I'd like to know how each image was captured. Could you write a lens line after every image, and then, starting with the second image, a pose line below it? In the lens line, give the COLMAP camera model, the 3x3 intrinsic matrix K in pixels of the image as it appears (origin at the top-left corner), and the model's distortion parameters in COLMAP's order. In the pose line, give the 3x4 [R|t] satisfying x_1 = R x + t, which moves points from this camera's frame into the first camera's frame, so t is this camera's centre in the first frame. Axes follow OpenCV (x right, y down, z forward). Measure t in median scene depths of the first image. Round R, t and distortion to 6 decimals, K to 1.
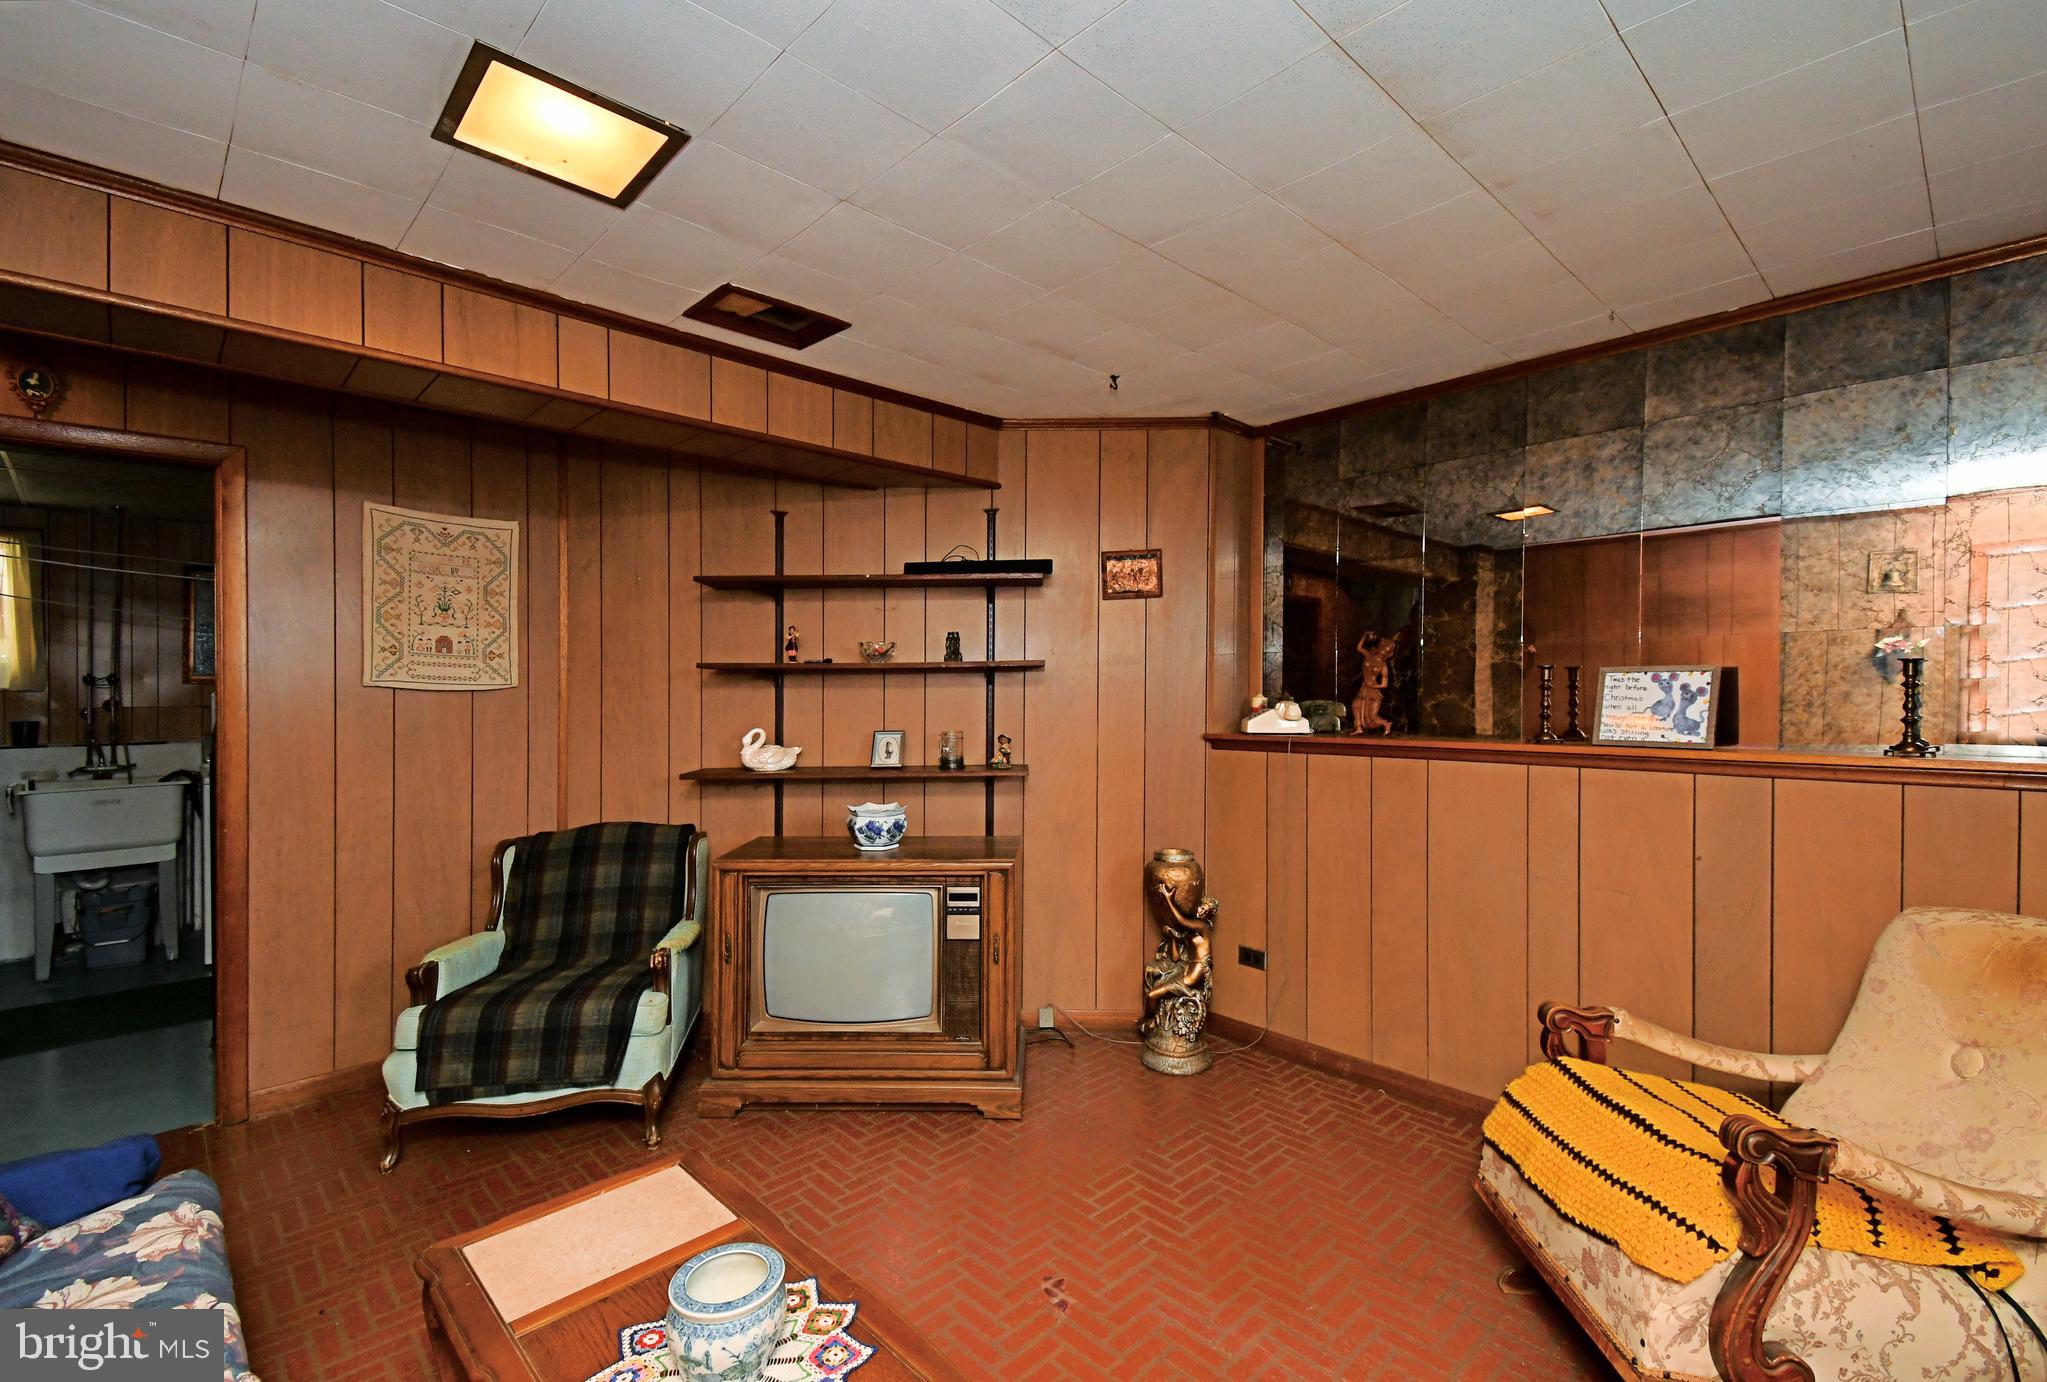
lens RADIAL K [[918.4, 0, 1023.5], [0, 918.4, 691.0], [0, 0, 1]] dist [0.049177, -0.000149]
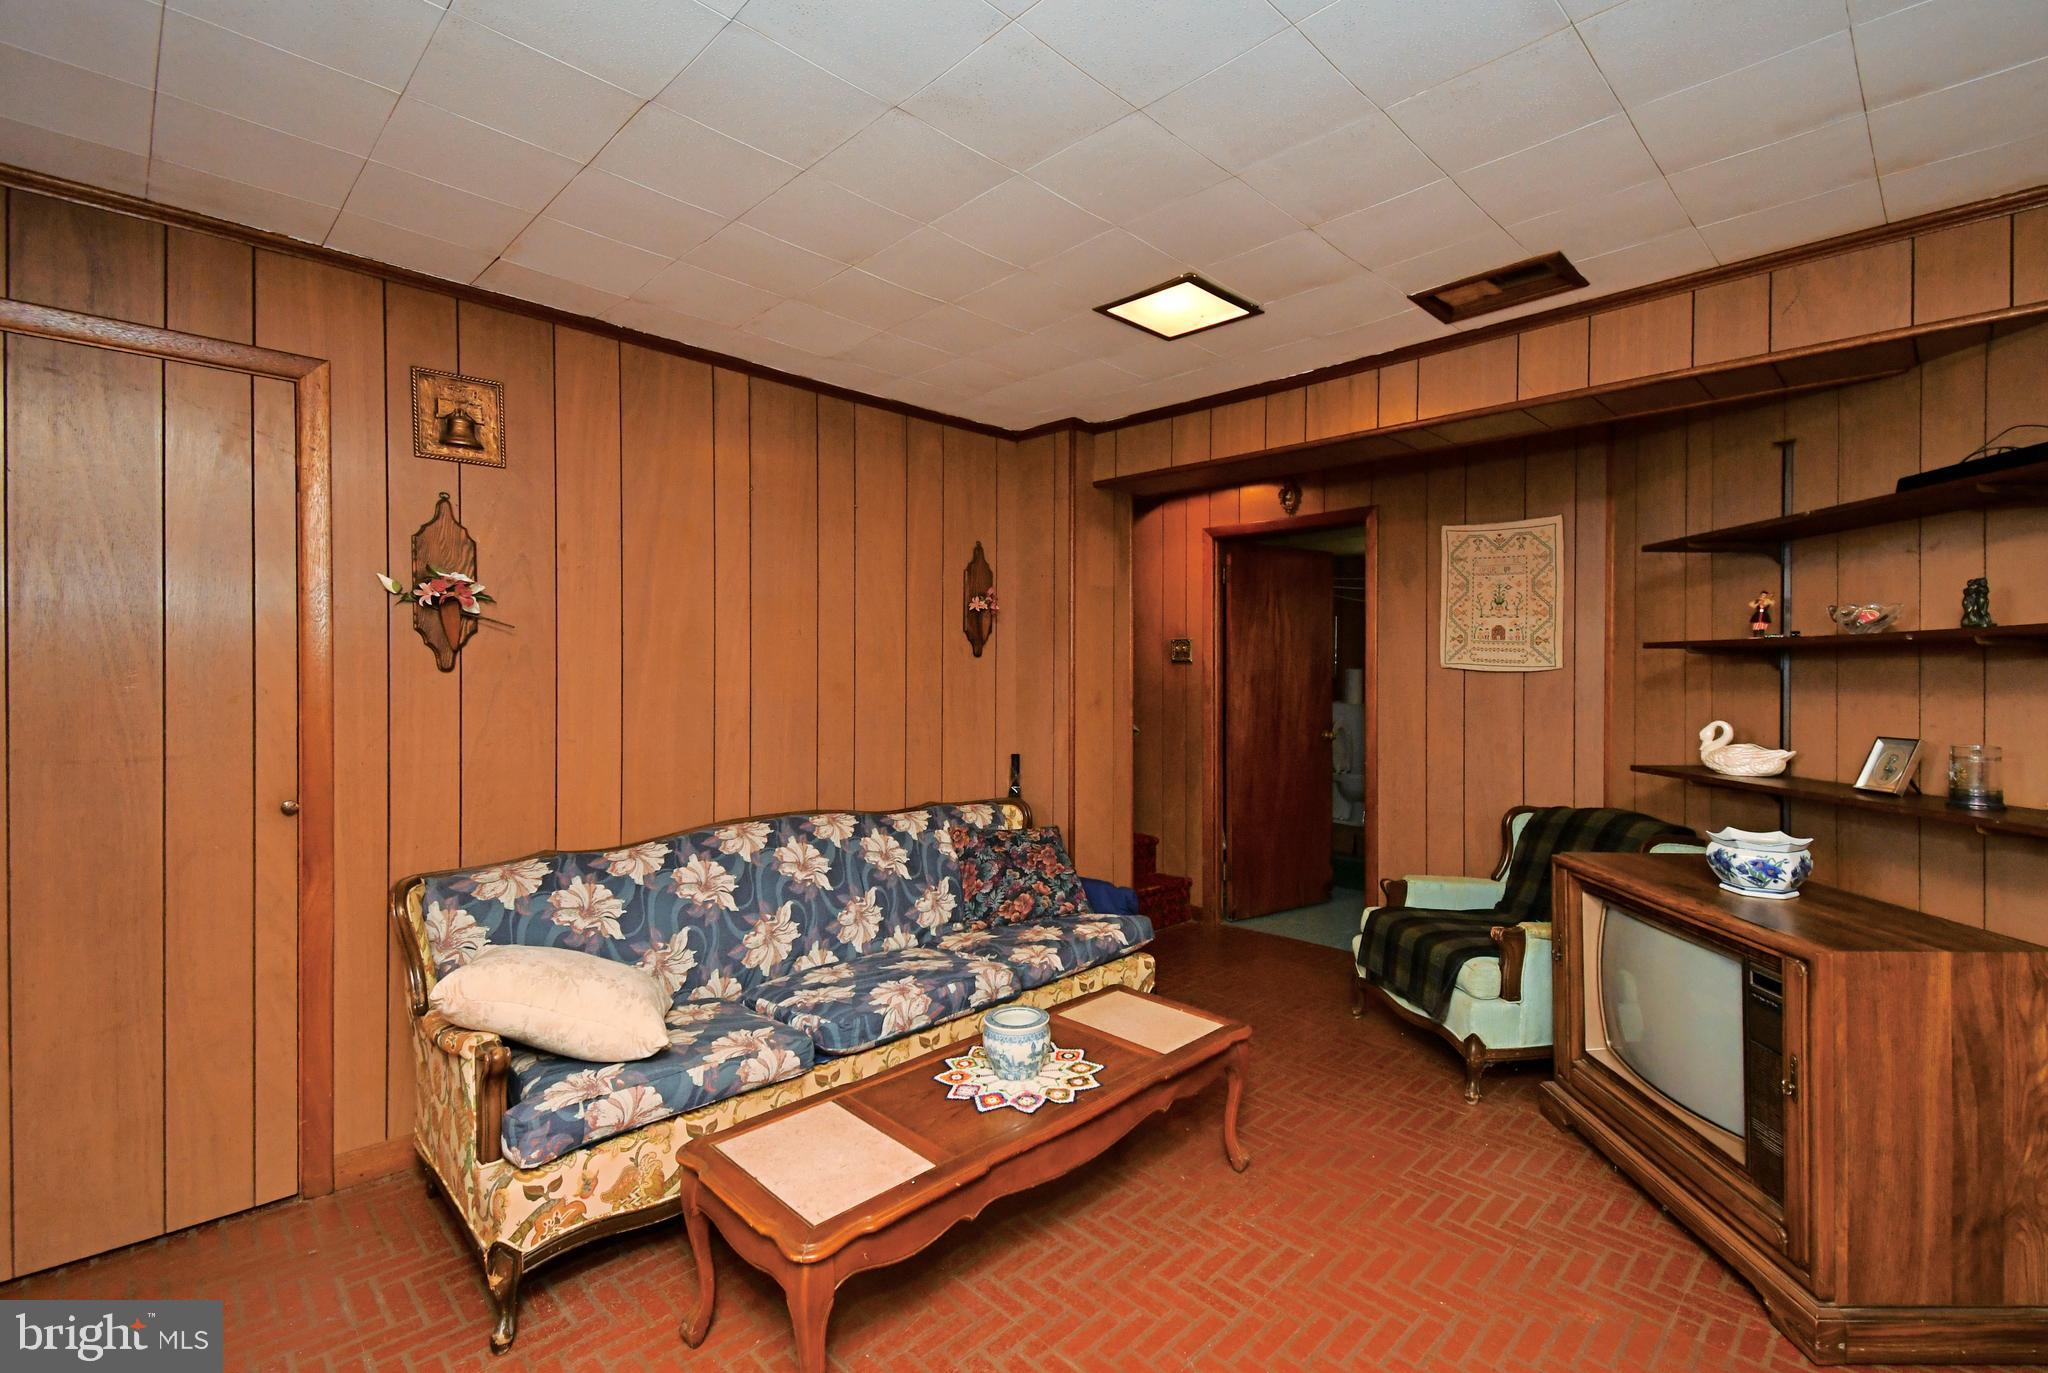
lens RADIAL K [[897.0, 0, 1030.7], [0, 897.0, 662.8], [0, 0, 1]] dist [0.000720, 0.000122]
pose [[0.014297, -0.001508, -0.999897, 0.519042], [-0.001166, 0.999998, -0.001525, -0.009290], [0.999897, 0.001188, 0.014295, 0.400148]]
